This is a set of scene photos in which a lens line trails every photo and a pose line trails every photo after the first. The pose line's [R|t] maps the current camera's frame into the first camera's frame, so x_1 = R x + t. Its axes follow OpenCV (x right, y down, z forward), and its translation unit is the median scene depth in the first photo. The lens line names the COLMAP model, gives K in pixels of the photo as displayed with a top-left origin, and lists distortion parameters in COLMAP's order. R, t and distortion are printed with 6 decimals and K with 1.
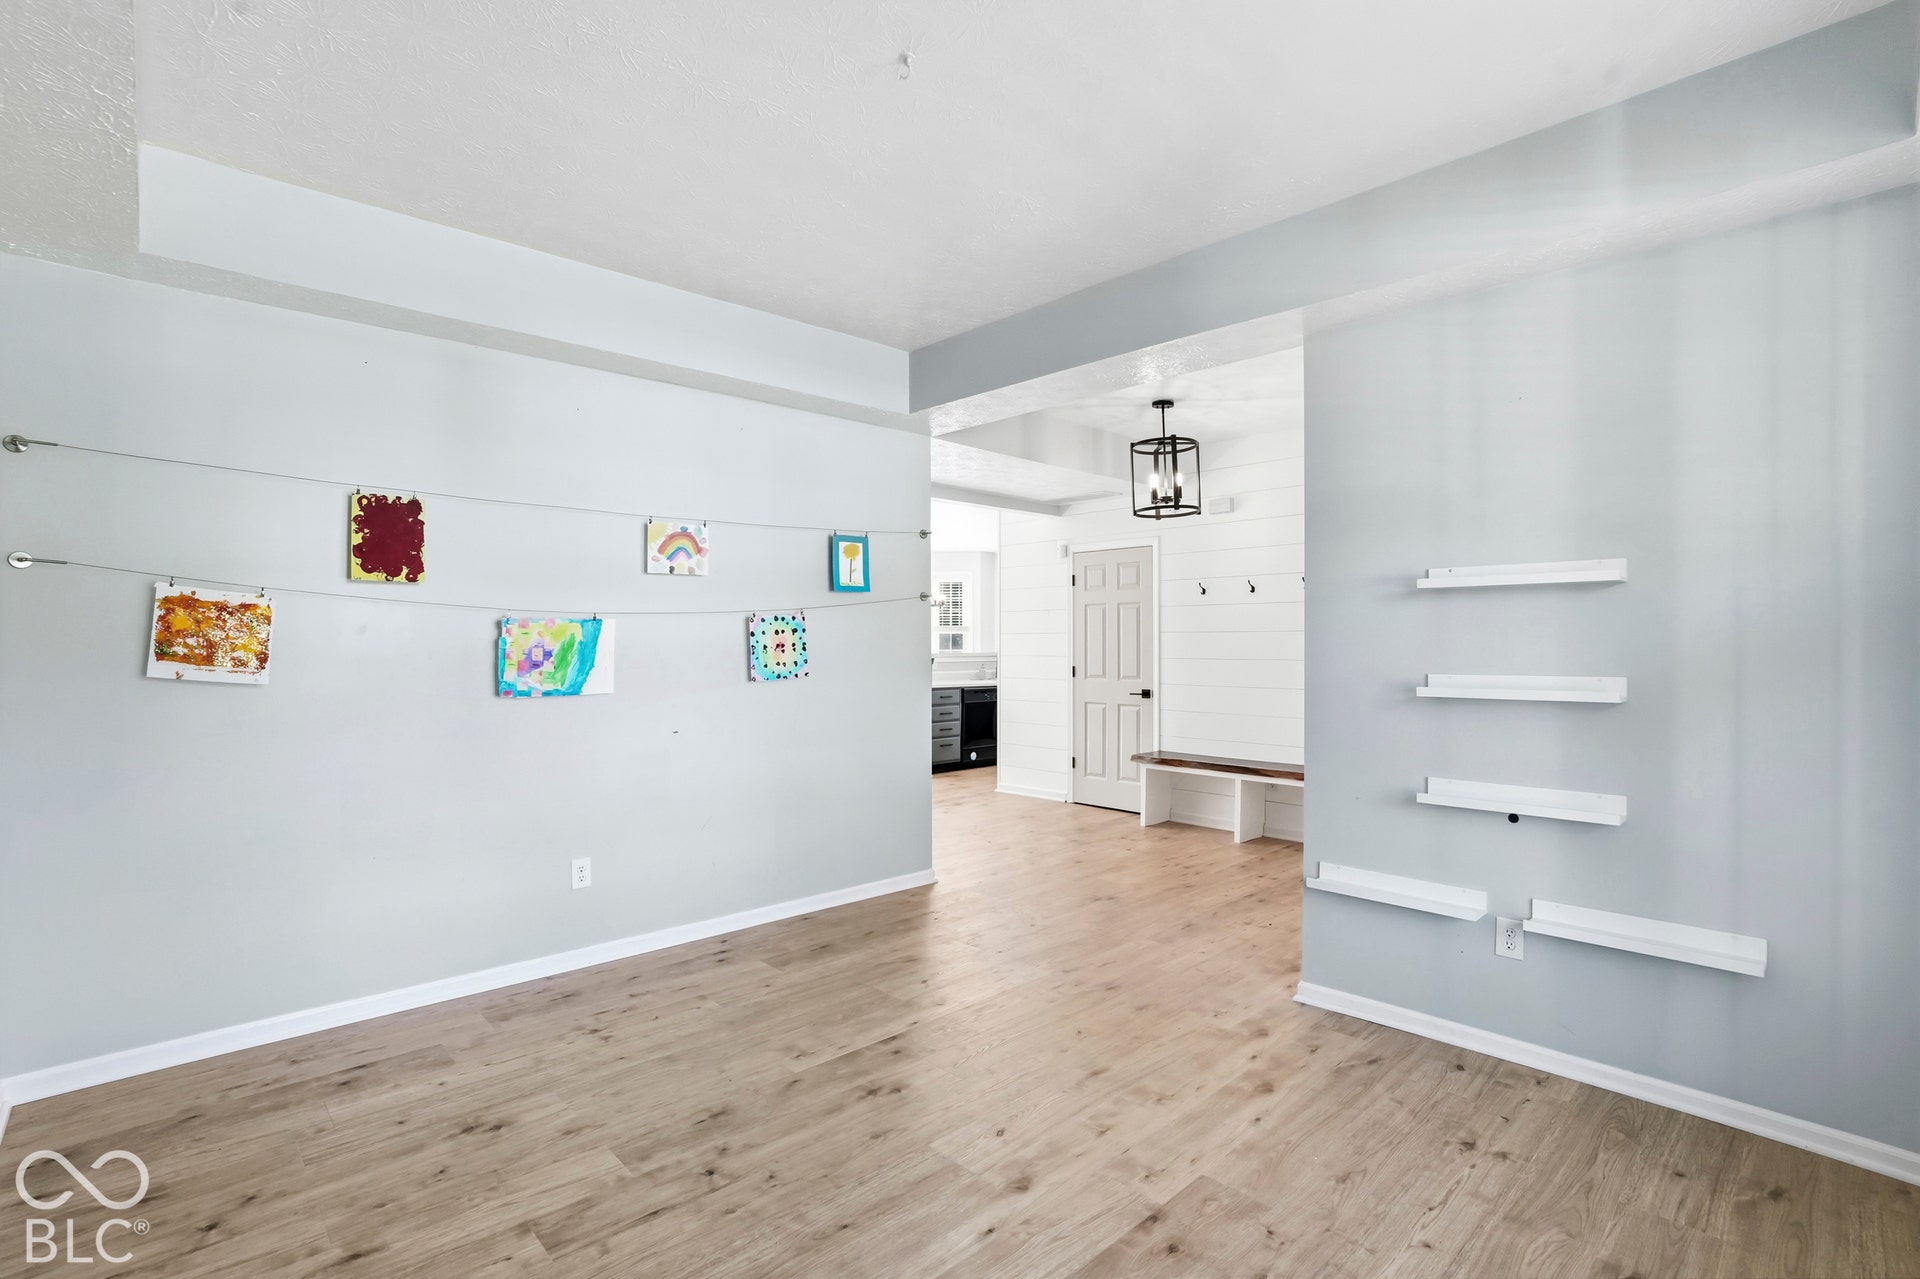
lens RADIAL K [[888.8, 0, 973.0], [0, 888.8, 640.8], [0, 0, 1]] dist [-0.060883, 0.021517]
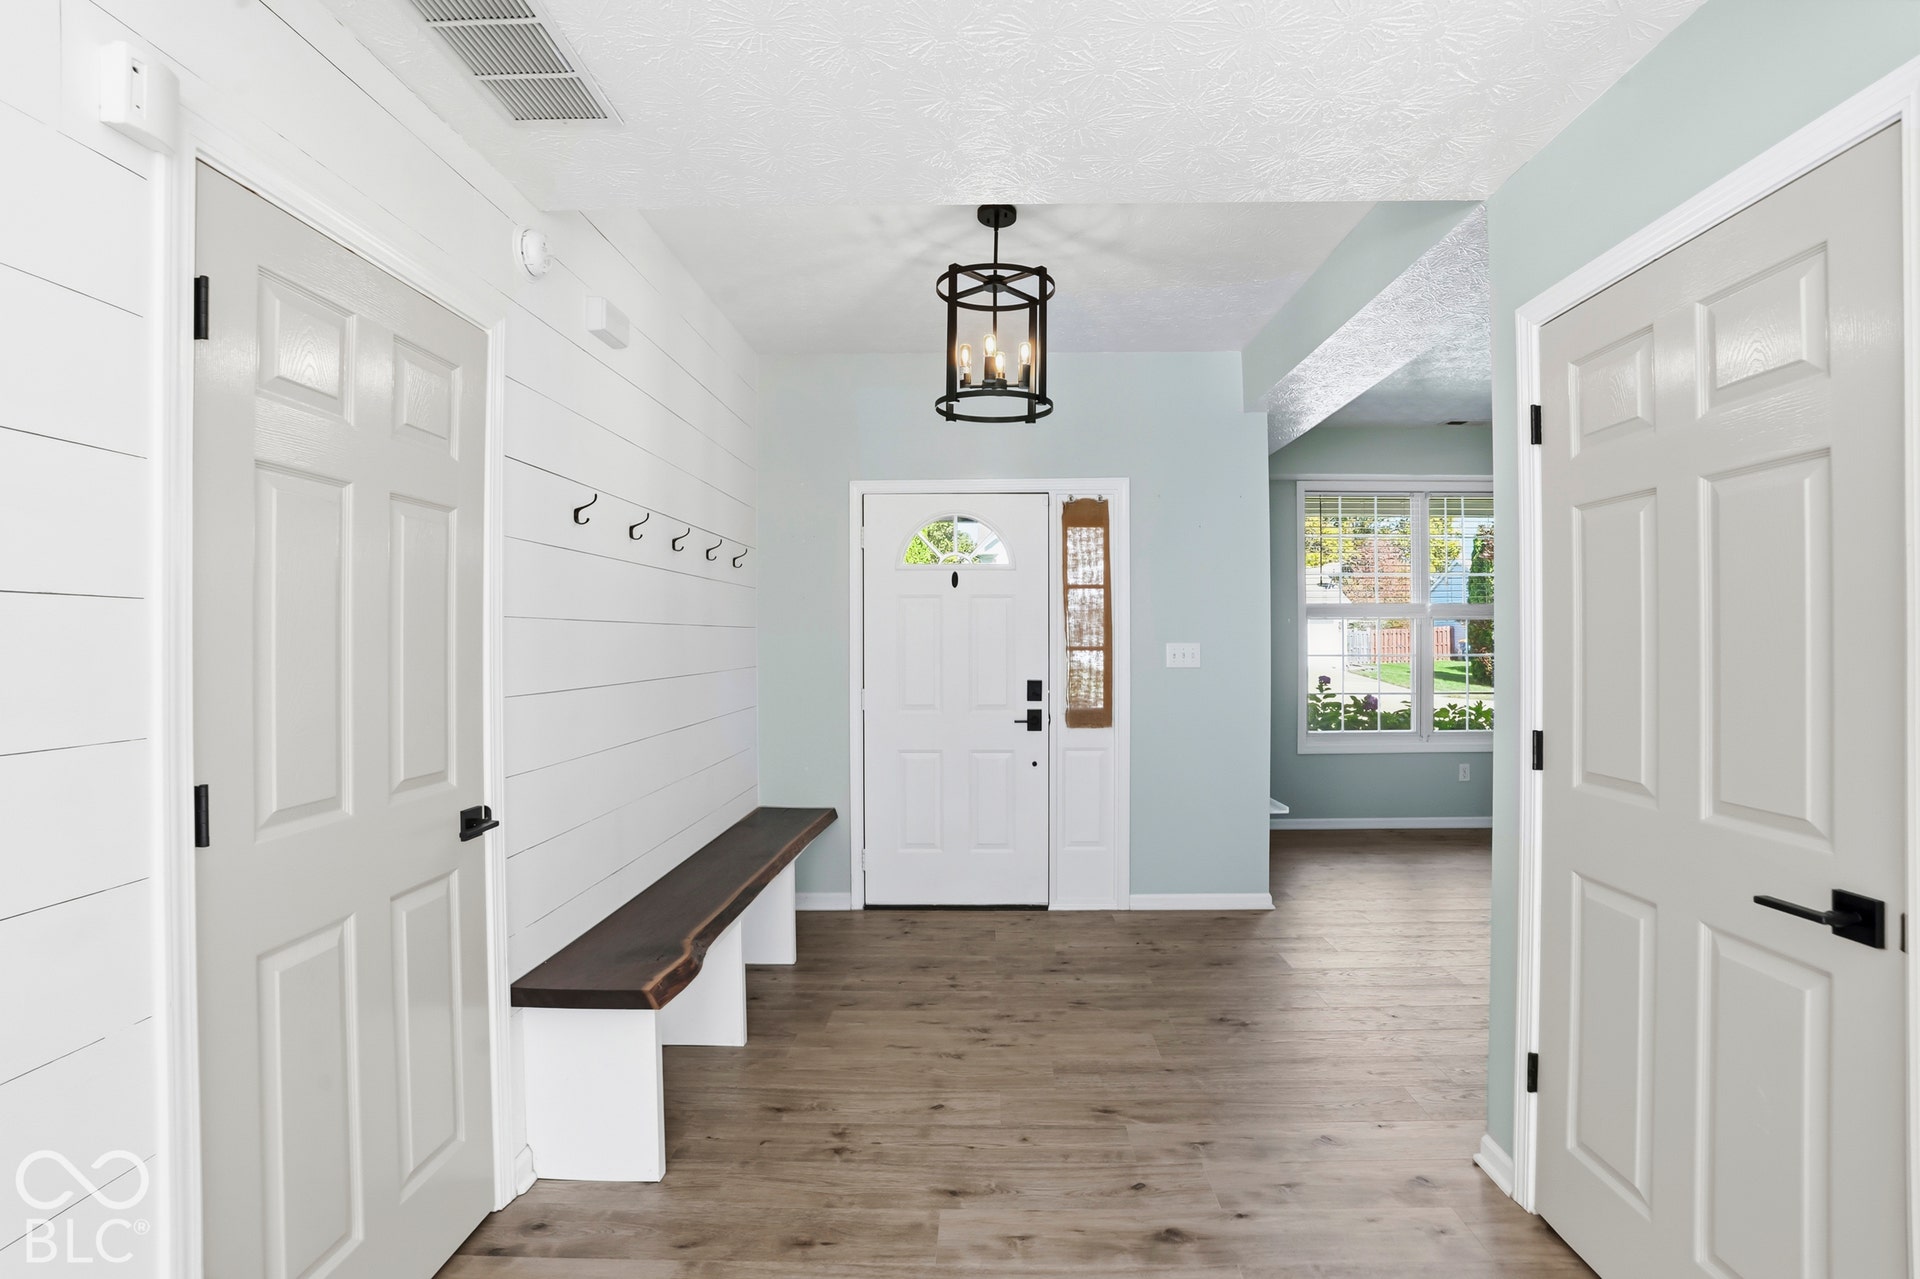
lens RADIAL K [[888.8, 0, 973.0], [0, 888.8, 640.8], [0, 0, 1]] dist [-0.060883, 0.021517]
pose [[-0.700669, 0.006133, 0.713460, -0.381939], [0.006388, 0.999977, -0.002323, 0.001521], [-0.713458, 0.002929, -0.700692, 3.196721]]
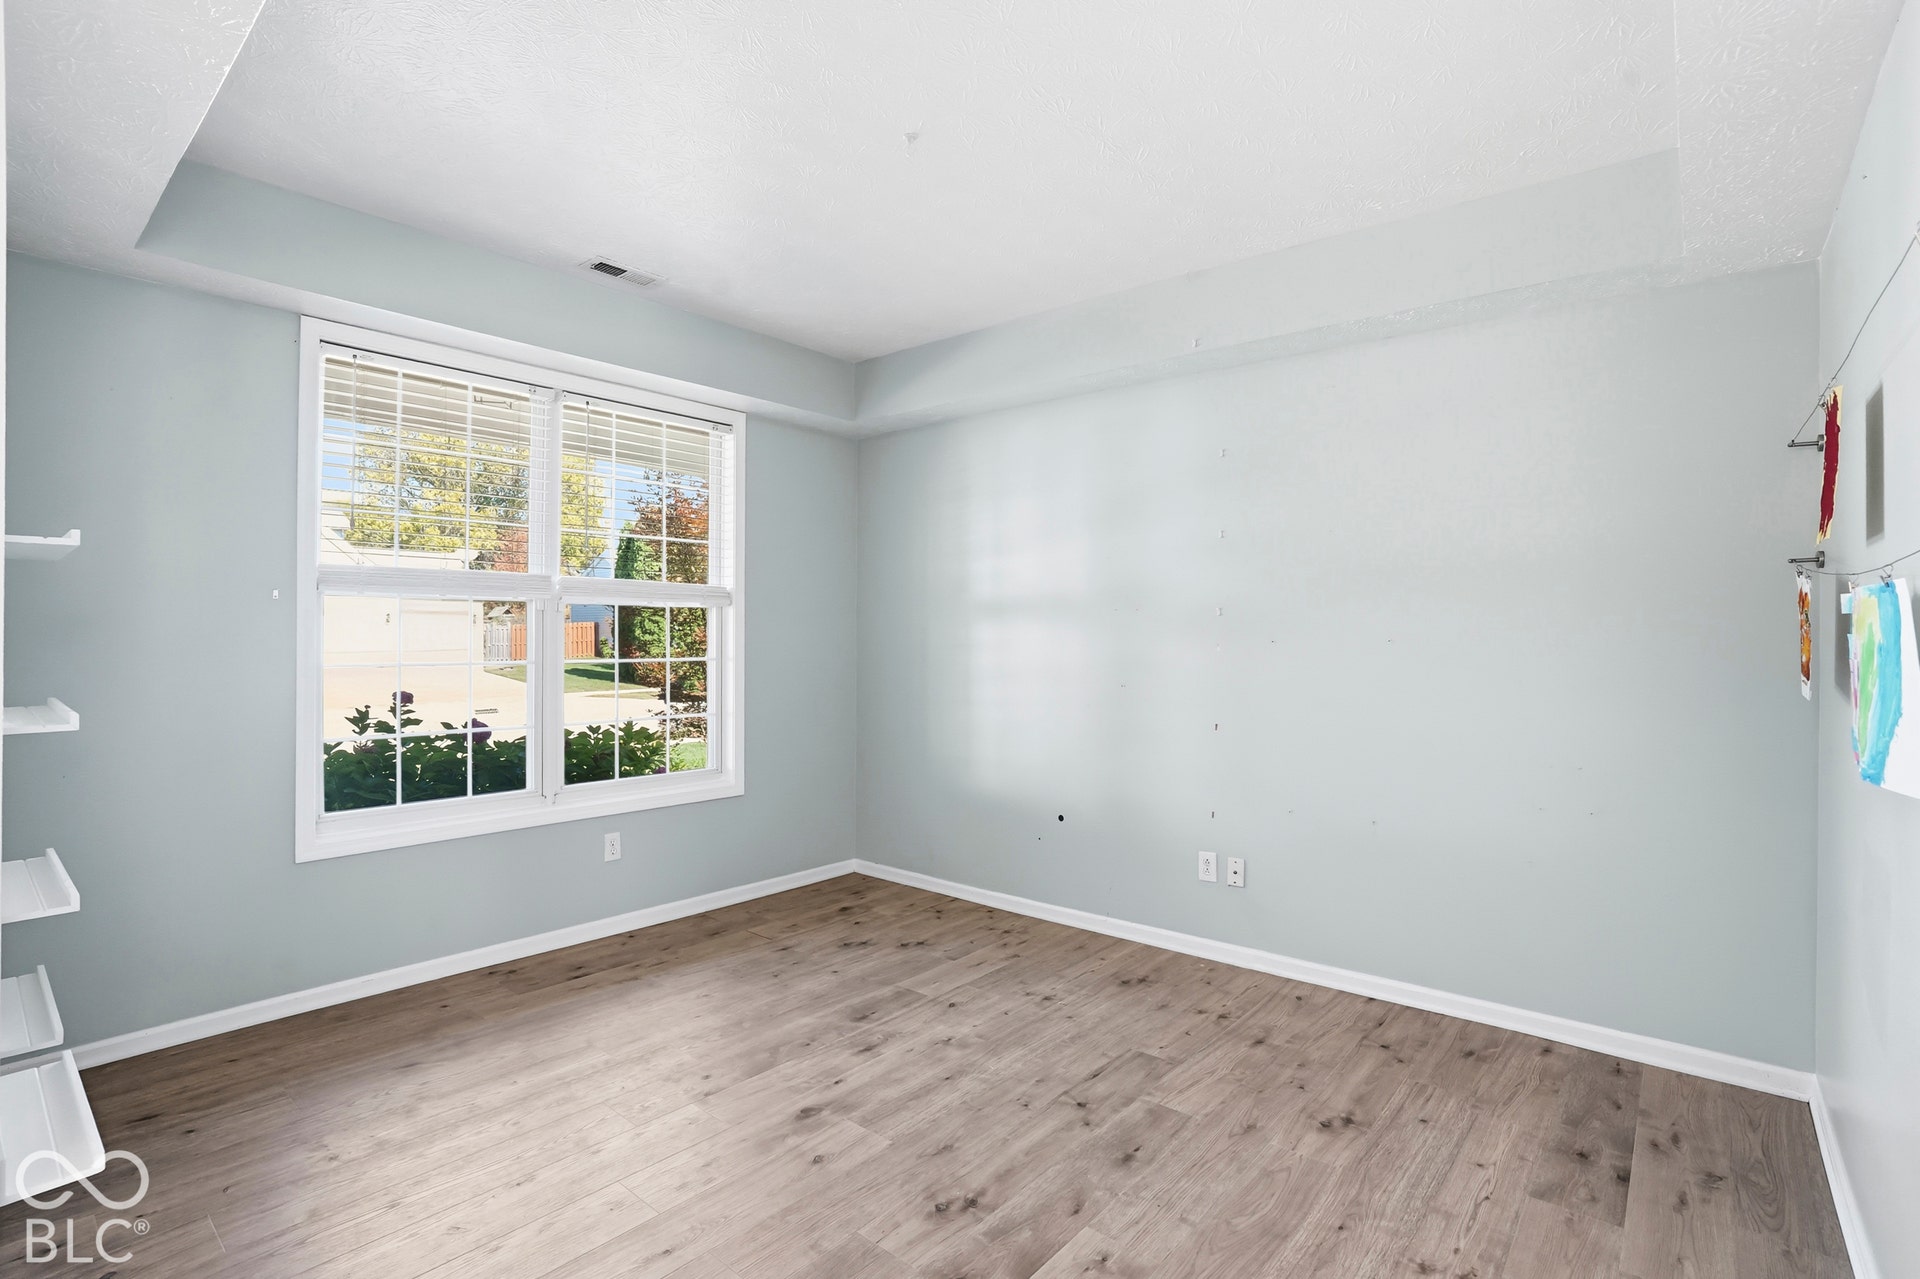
lens RADIAL K [[888.8, 0, 973.0], [0, 888.8, 640.8], [0, 0, 1]] dist [-0.060883, 0.021517]
pose [[-0.993812, -0.003631, -0.111013, -0.030344], [-0.004055, 0.999985, 0.003596, -0.001108], [0.110998, 0.004024, -0.993812, 2.015297]]
